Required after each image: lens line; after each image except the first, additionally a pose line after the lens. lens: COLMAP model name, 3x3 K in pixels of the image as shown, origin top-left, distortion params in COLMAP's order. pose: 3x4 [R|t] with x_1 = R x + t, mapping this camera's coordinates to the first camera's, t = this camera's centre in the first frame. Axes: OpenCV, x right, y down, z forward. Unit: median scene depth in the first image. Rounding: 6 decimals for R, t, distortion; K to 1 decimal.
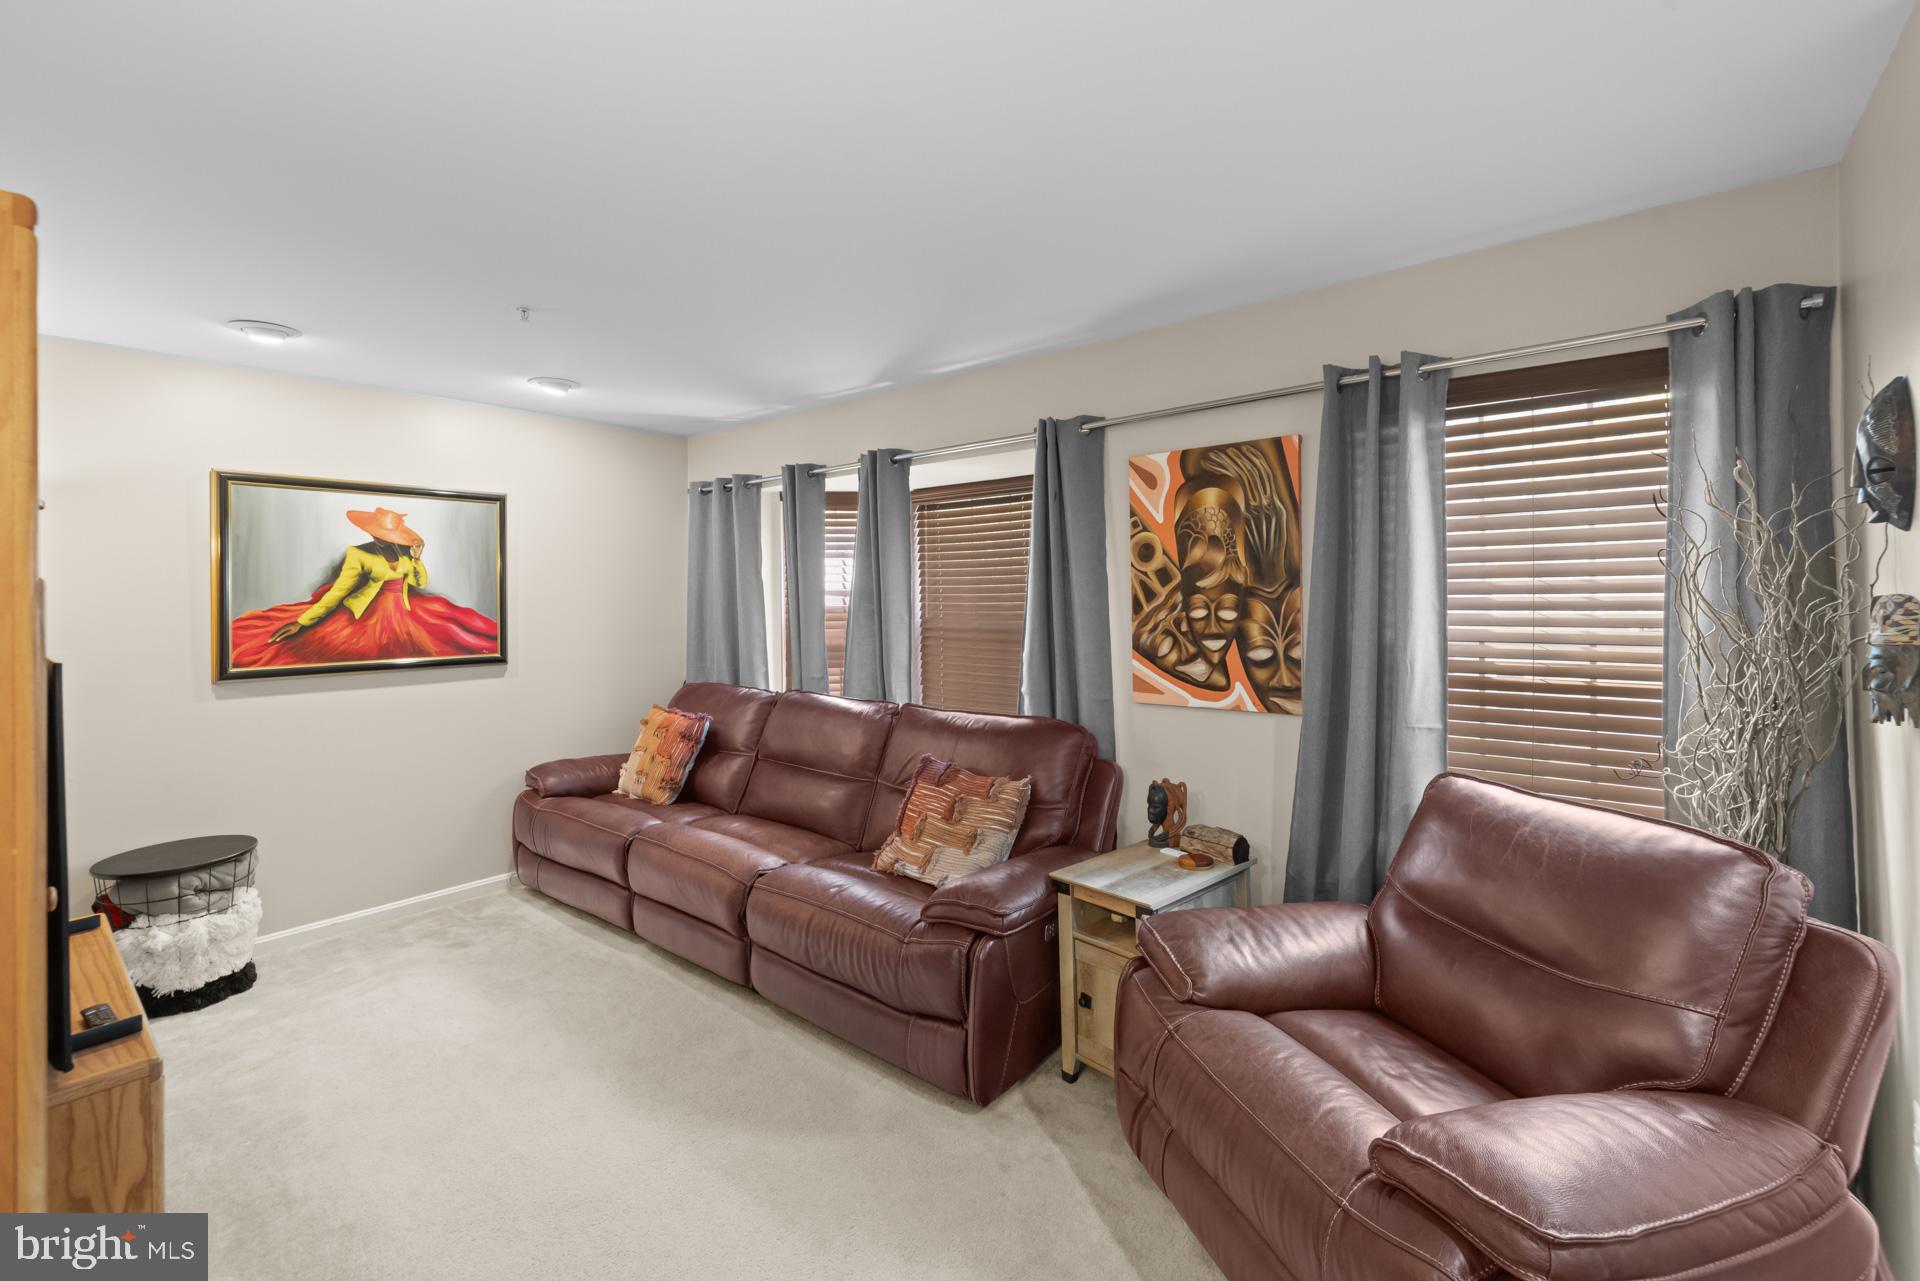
lens RADIAL K [[829.1, 0, 938.1], [0, 829.1, 590.8], [0, 0, 1]] dist [0.000498, 0.000374]
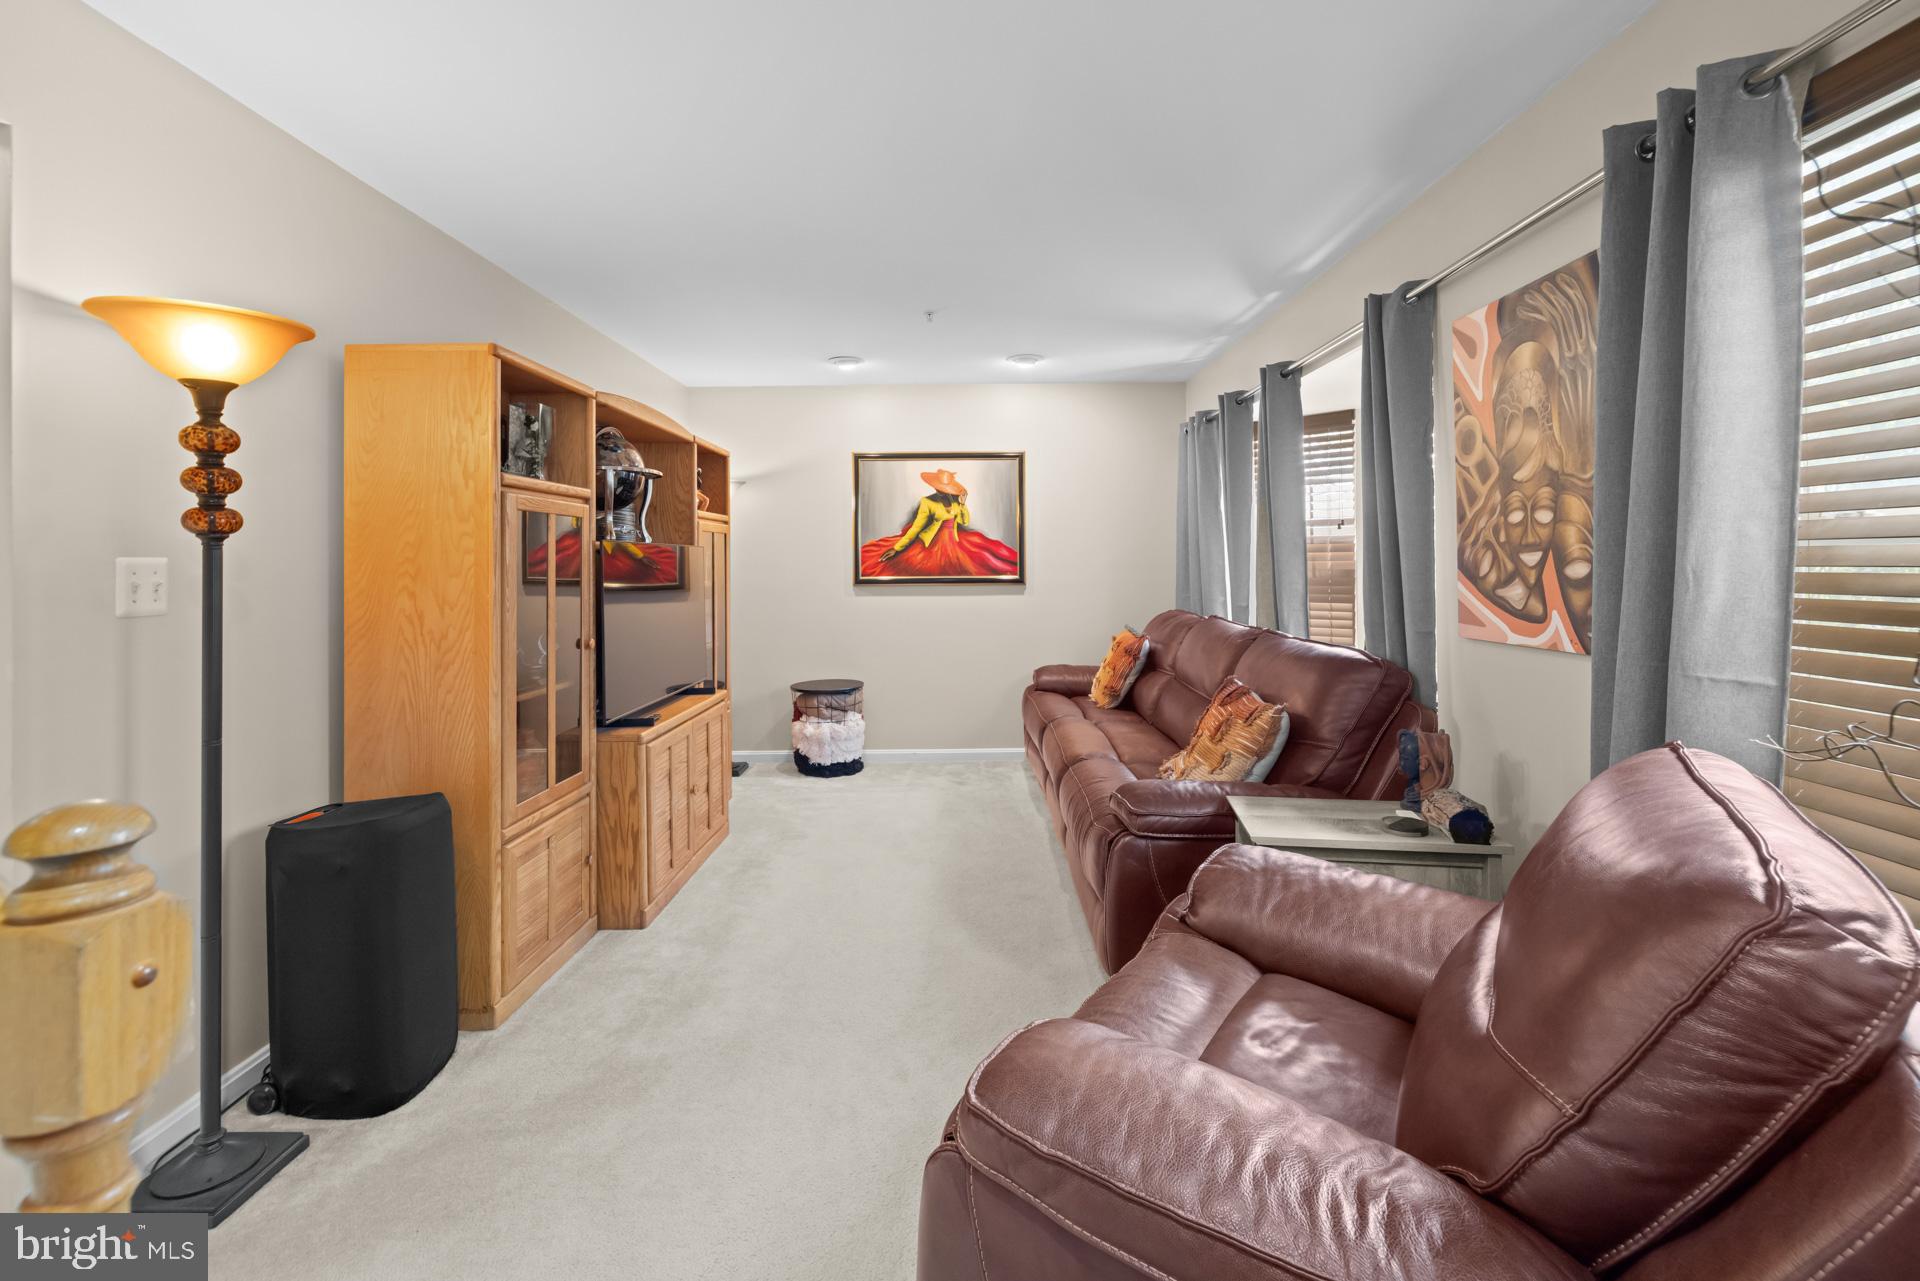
lens RADIAL K [[835.8, 0, 959.8], [0, 835.8, 562.9], [0, 0, 1]] dist [0.000409, 0.000374]
pose [[0.633732, 0.005136, -0.773536, 0.517055], [0.003642, 0.999947, 0.009623, 0.053020], [0.773544, -0.008916, 0.633680, 0.133455]]
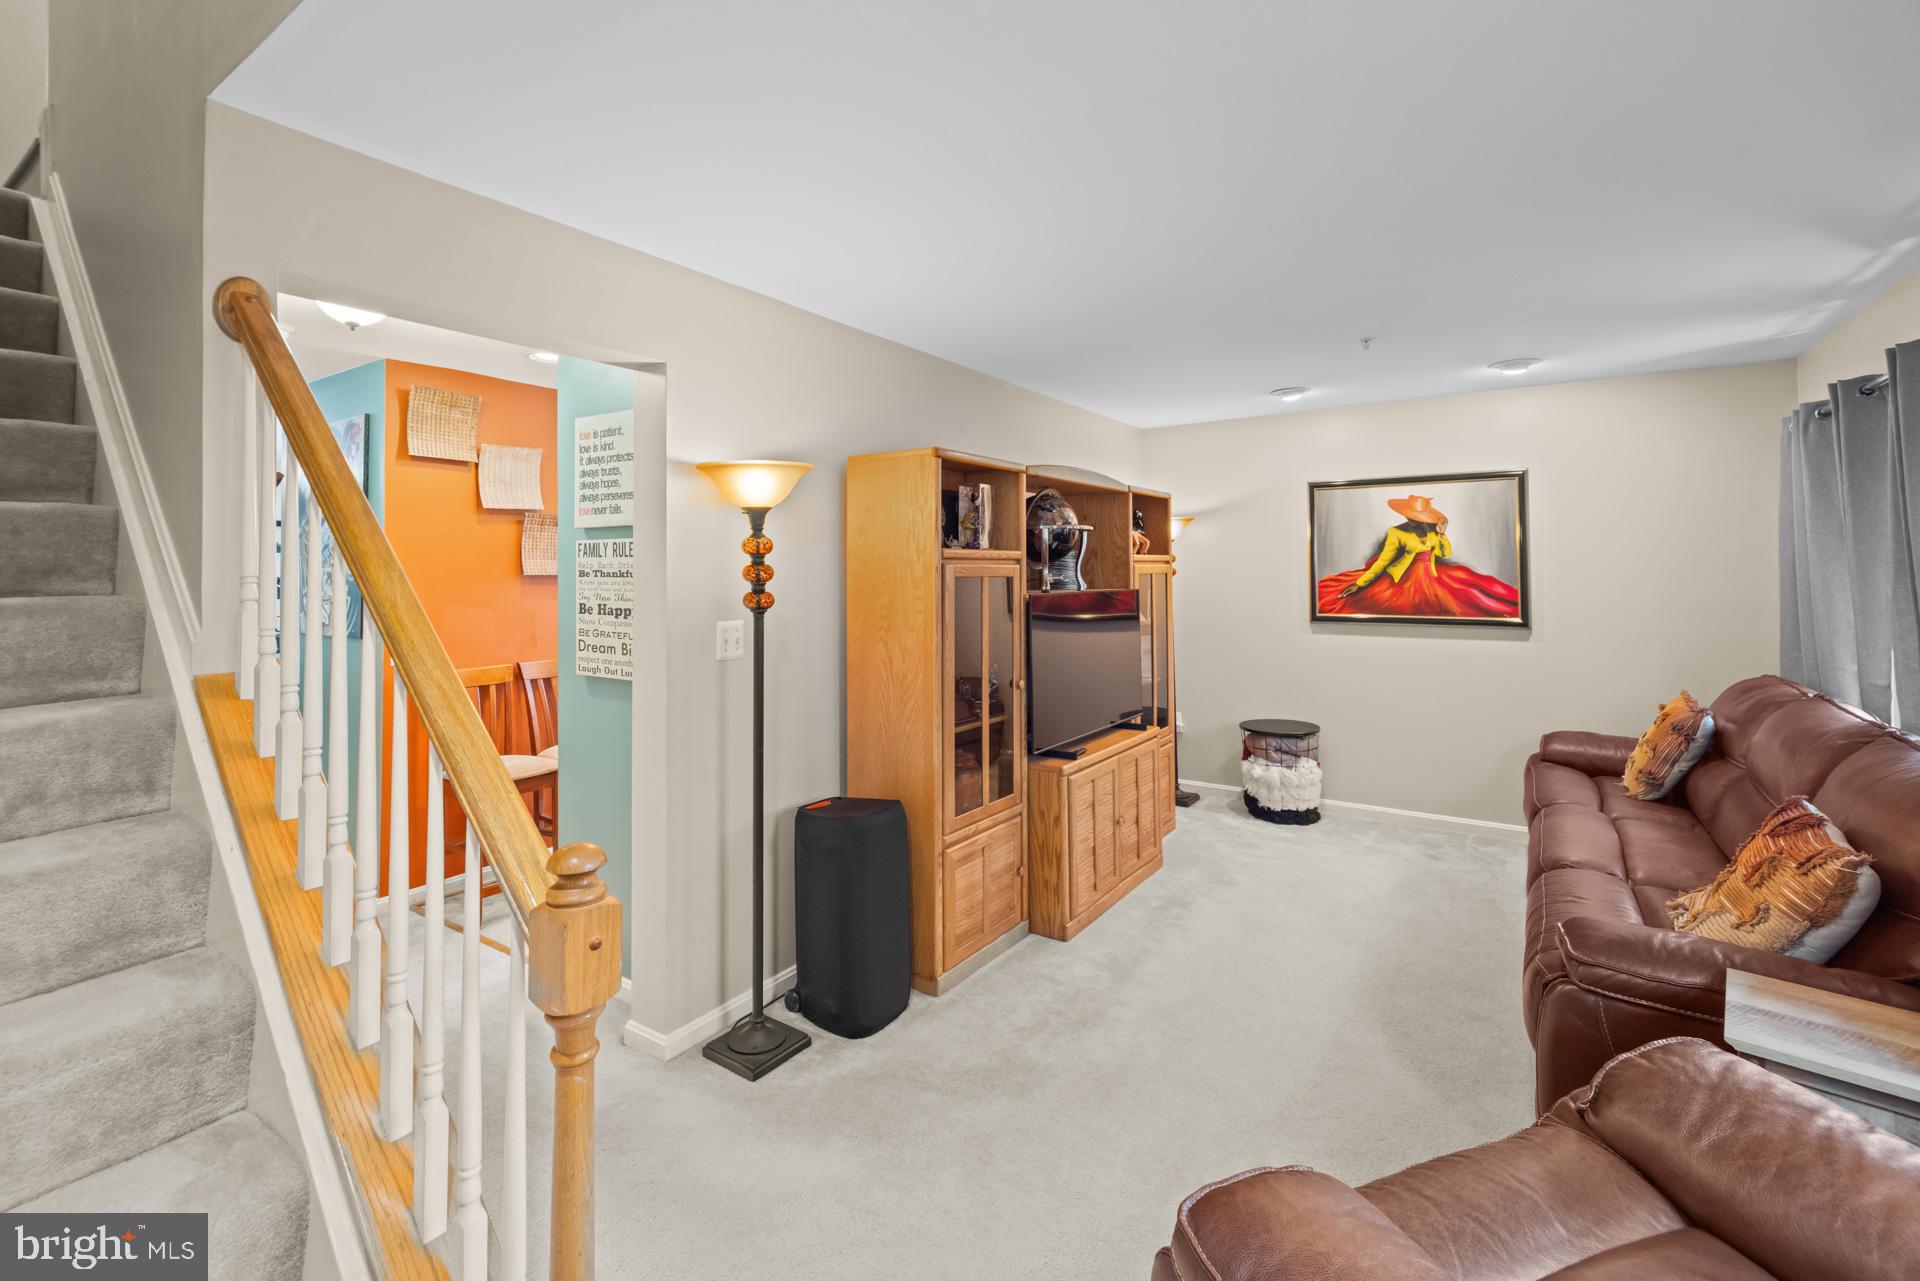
lens RADIAL K [[837.9, 0, 948.9], [0, 837.9, 551.4], [0, 0, 1]] dist [0.001104, 0.000348]
pose [[0.077370, -0.012938, -0.996919, 0.613207], [0.011086, 0.999865, -0.012116, -0.007493], [0.996941, -0.010114, 0.077503, 0.225184]]
